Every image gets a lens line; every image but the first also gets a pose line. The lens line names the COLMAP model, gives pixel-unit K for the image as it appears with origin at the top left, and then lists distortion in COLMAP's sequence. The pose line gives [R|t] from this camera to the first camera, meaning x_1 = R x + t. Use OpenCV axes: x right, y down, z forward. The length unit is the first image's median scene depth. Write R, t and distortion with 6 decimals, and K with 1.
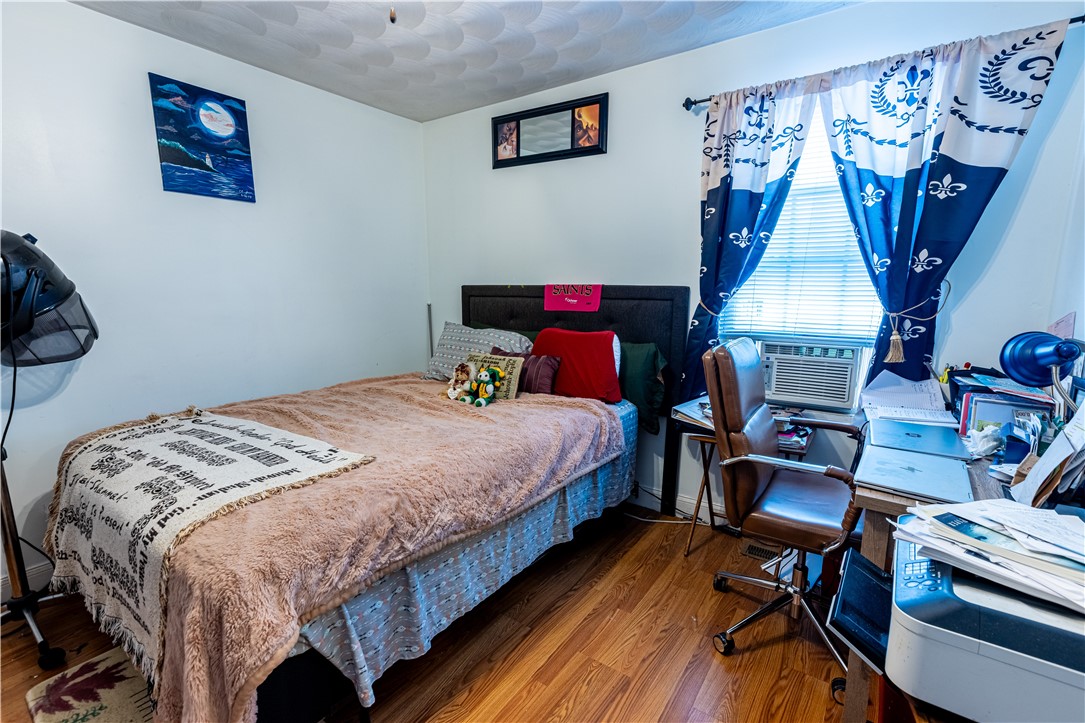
lens RADIAL K [[485.1, 0, 548.8], [0, 485.1, 362.0], [0, 0, 1]] dist [0.004364, -0.000066]
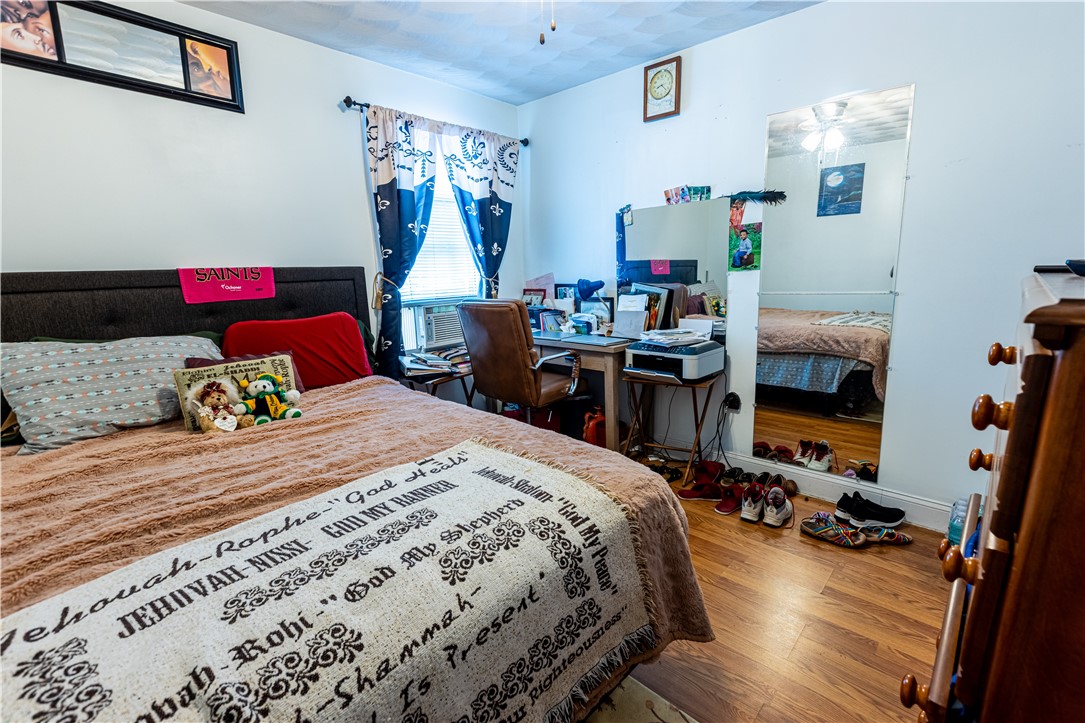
lens RADIAL K [[485.1, 0, 545.0], [0, 485.1, 365.0], [0, 0, 1]] dist [0.004364, -0.000066]
pose [[0.142857, -0.203590, 0.968578, -1.023014], [0.183957, 0.967025, 0.176131, -0.072203], [-0.972498, 0.153015, 0.175598, 0.550001]]
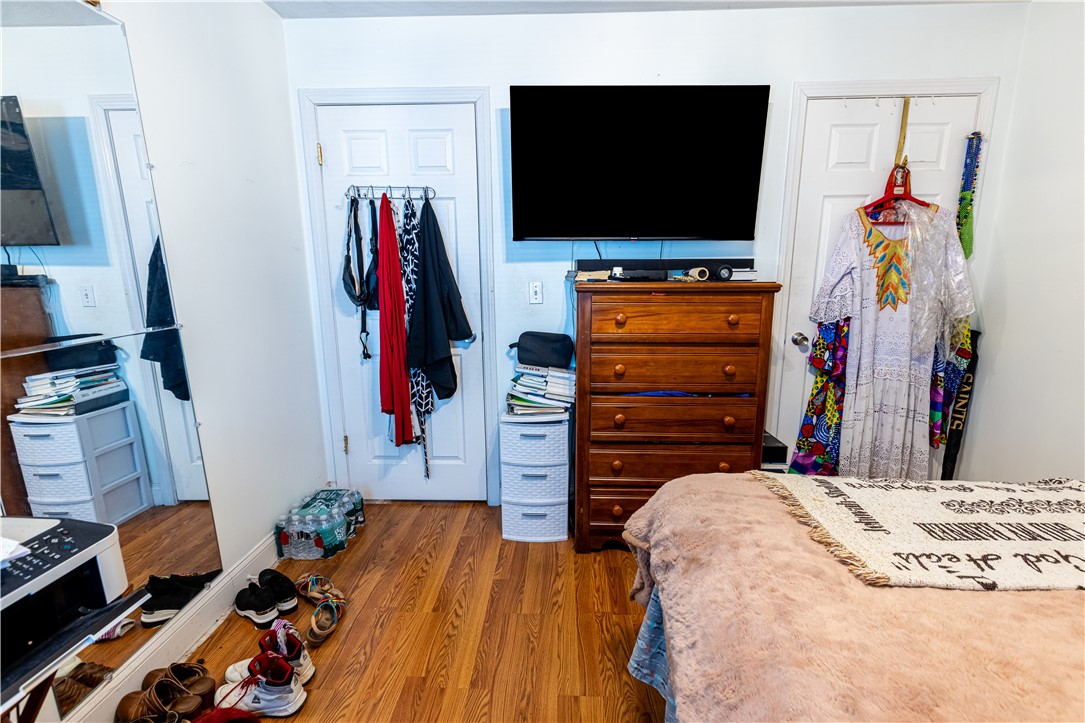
lens RADIAL K [[485.1, 0, 544.9], [0, 485.1, 365.7], [0, 0, 1]] dist [0.004364, -0.000066]
pose [[-0.836656, 0.110595, -0.536447, 0.170822], [-0.082045, 0.943048, 0.322381, -0.141747], [0.541548, 0.313735, -0.779933, 0.943784]]
